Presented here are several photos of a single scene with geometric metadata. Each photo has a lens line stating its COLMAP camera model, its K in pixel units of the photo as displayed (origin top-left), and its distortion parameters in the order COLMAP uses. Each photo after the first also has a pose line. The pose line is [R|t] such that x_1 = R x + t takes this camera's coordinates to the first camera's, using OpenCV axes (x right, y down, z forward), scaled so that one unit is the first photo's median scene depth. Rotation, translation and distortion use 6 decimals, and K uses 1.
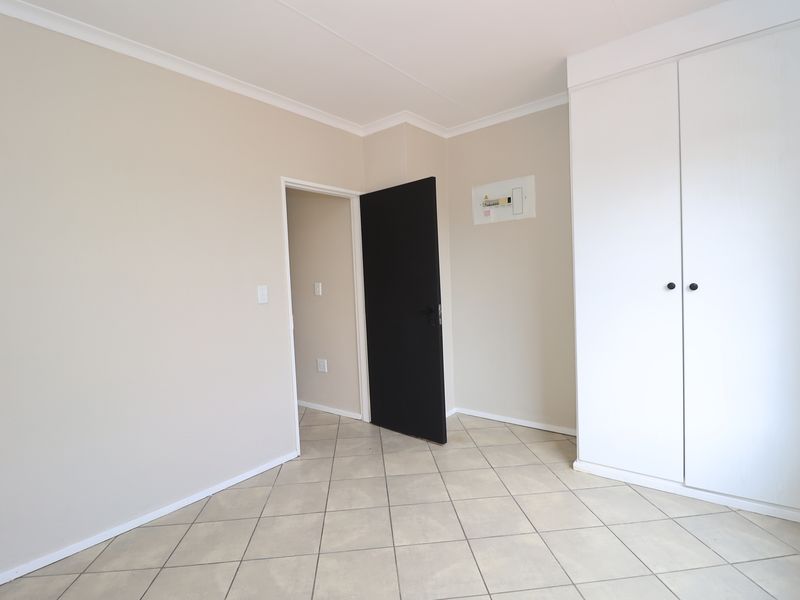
lens RADIAL K [[414.7, 0, 400.3], [0, 414.7, 294.4], [0, 0, 1]] dist [0.002975, -0.014608]
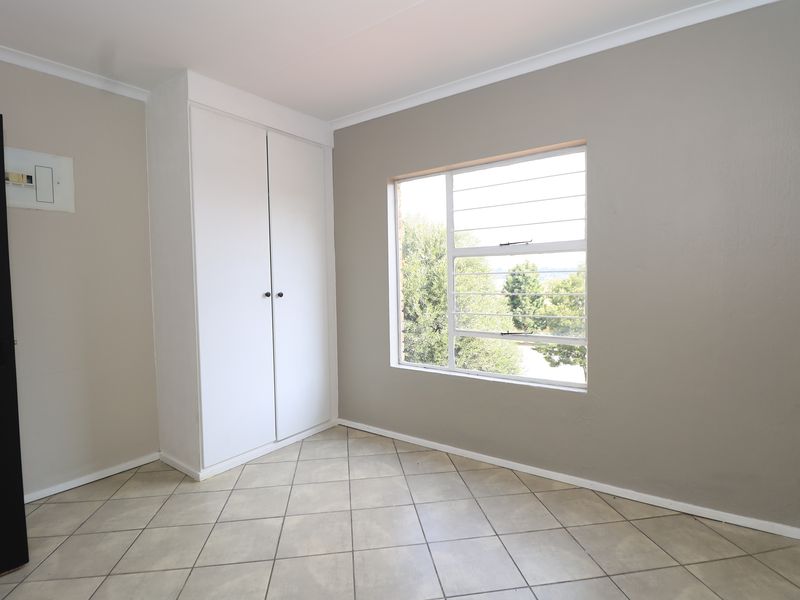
lens RADIAL K [[414.7, 0, 400.3], [0, 414.7, 294.4], [0, 0, 1]] dist [0.002975, -0.014608]
pose [[-0.048523, 0.004539, 0.998812, -0.681891], [0.054664, 0.998503, -0.001882, 0.003832], [-0.997325, 0.054507, -0.048699, 0.621034]]
